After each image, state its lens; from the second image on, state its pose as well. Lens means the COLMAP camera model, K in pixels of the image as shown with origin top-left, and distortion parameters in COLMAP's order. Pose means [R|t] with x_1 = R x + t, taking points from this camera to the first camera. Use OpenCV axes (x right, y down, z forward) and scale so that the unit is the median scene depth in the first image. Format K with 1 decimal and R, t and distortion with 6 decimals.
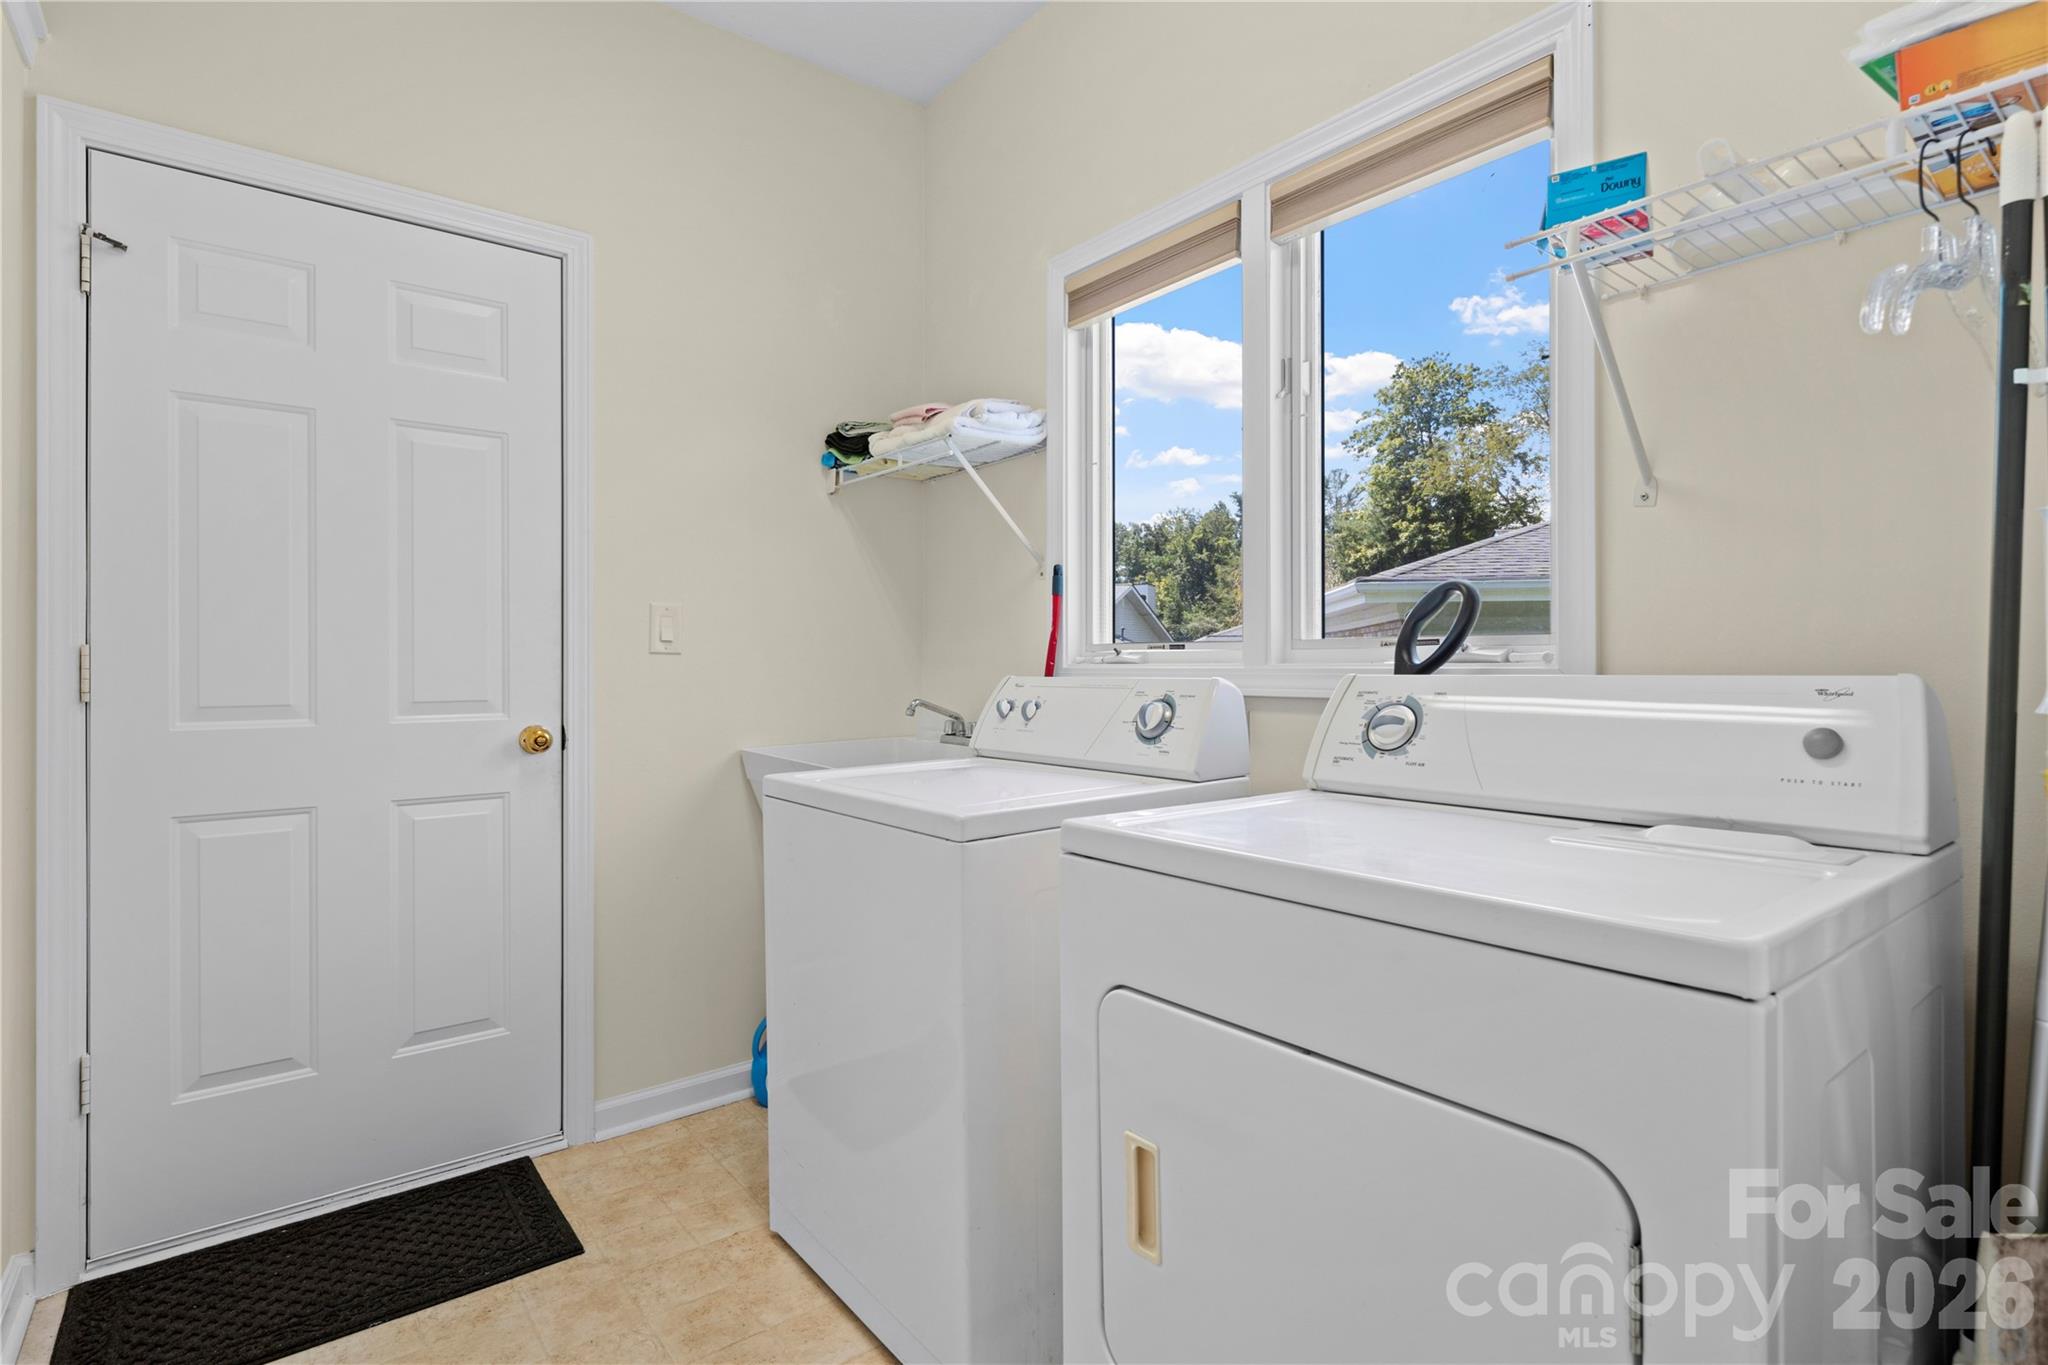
lens RADIAL K [[994.8, 0, 1028.3], [0, 994.8, 668.3], [0, 0, 1]] dist [0.002258, -0.003114]
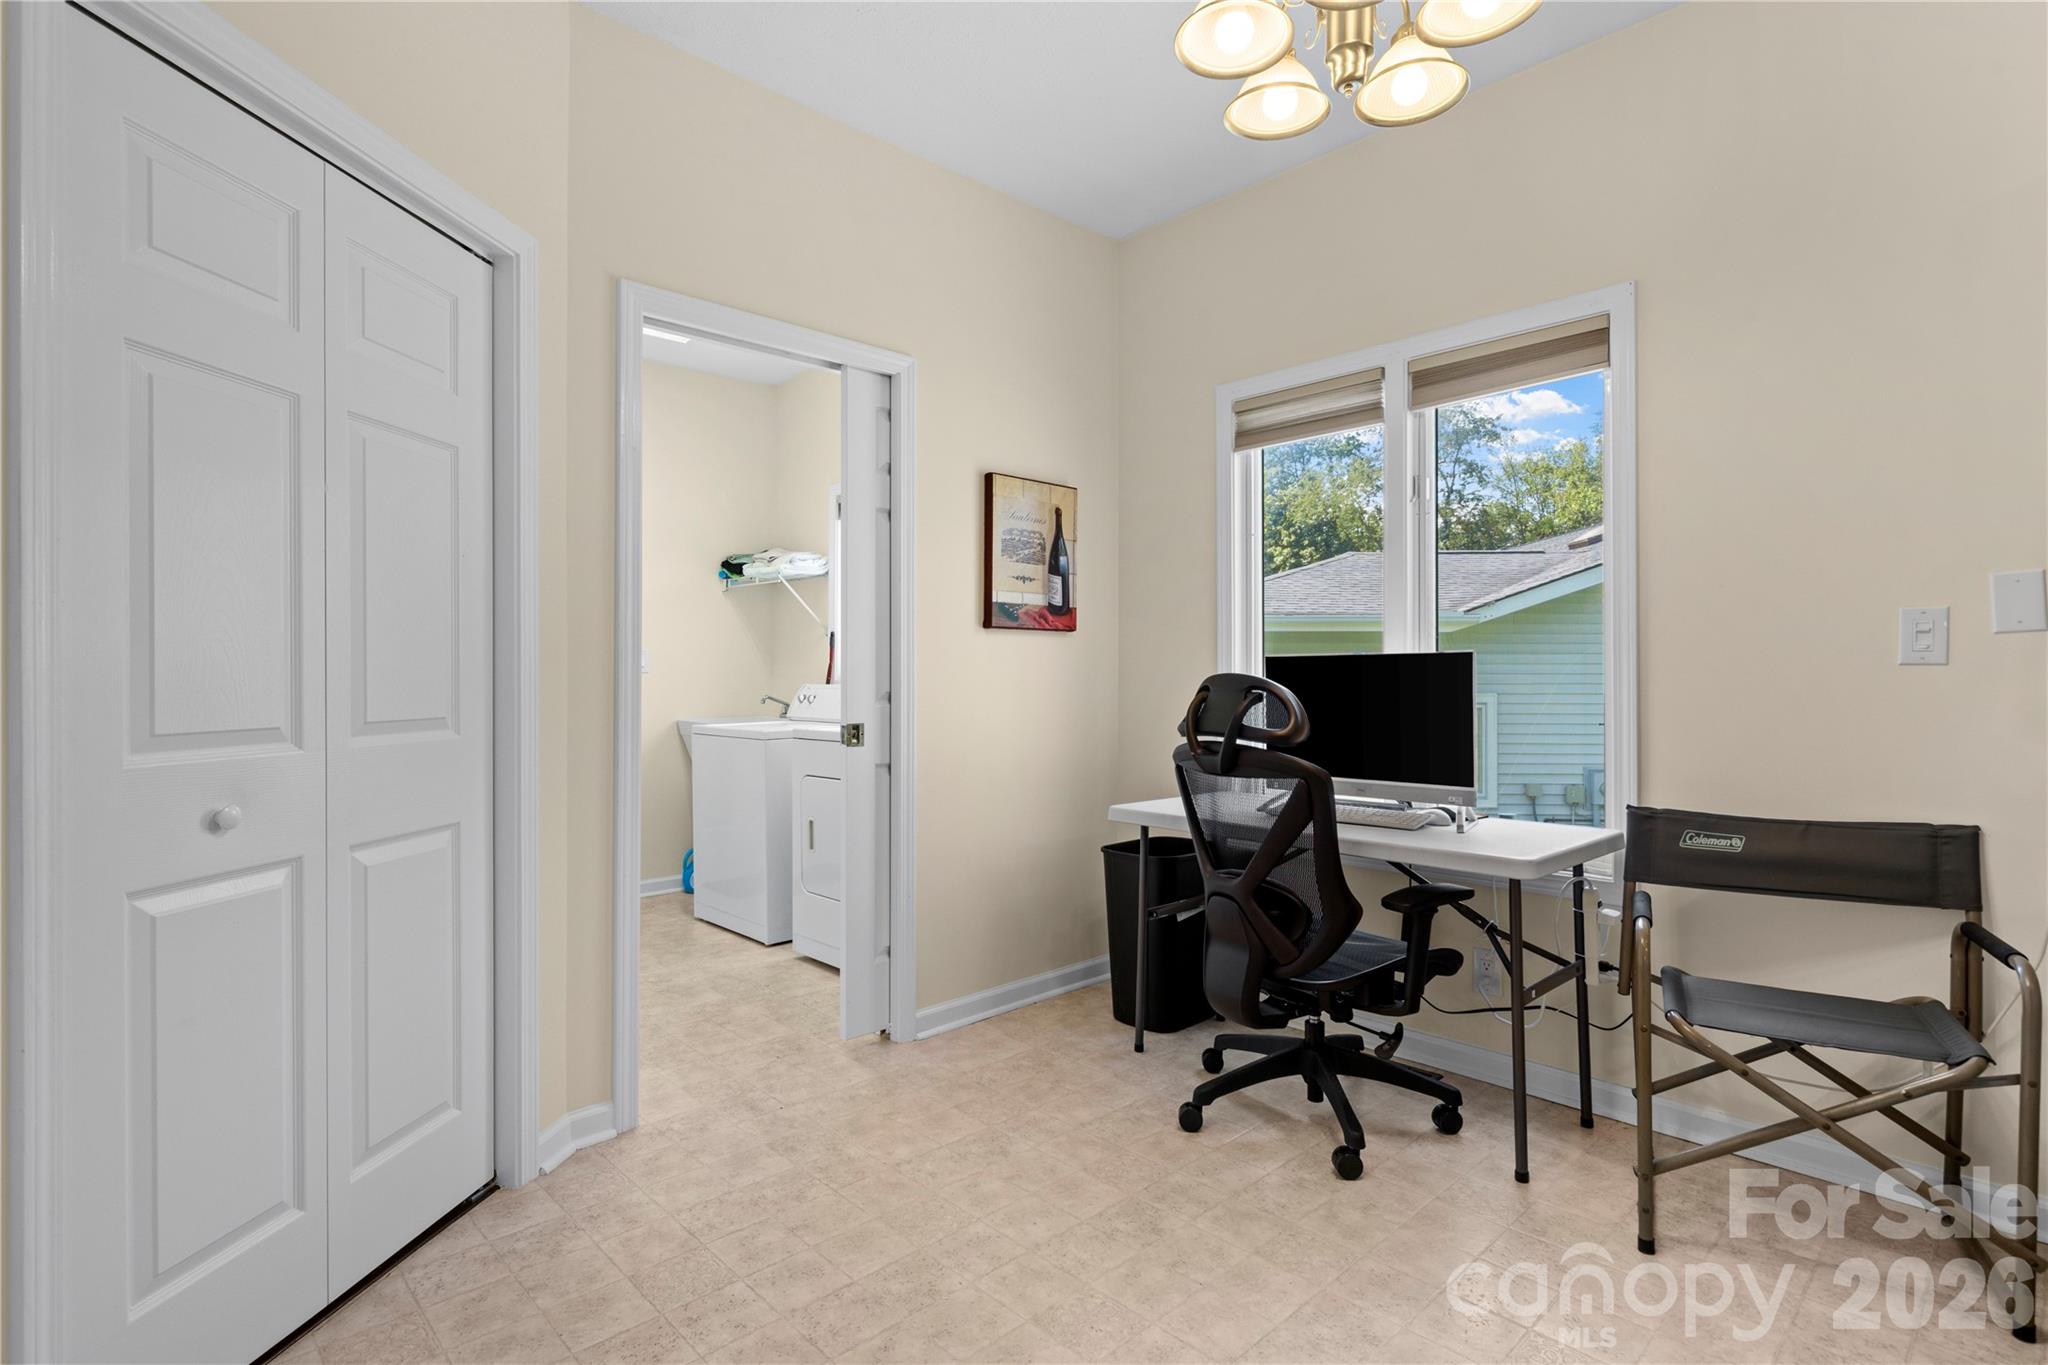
lens RADIAL K [[994.8, 0, 1018.0], [0, 994.8, 674.5], [0, 0, 1]] dist [0.002258, -0.003114]
pose [[0.996002, 0.000798, 0.089329, 0.195766], [0.000169, 0.999941, -0.010818, 0.009159], [-0.089333, 0.010790, 0.995943, -0.960708]]
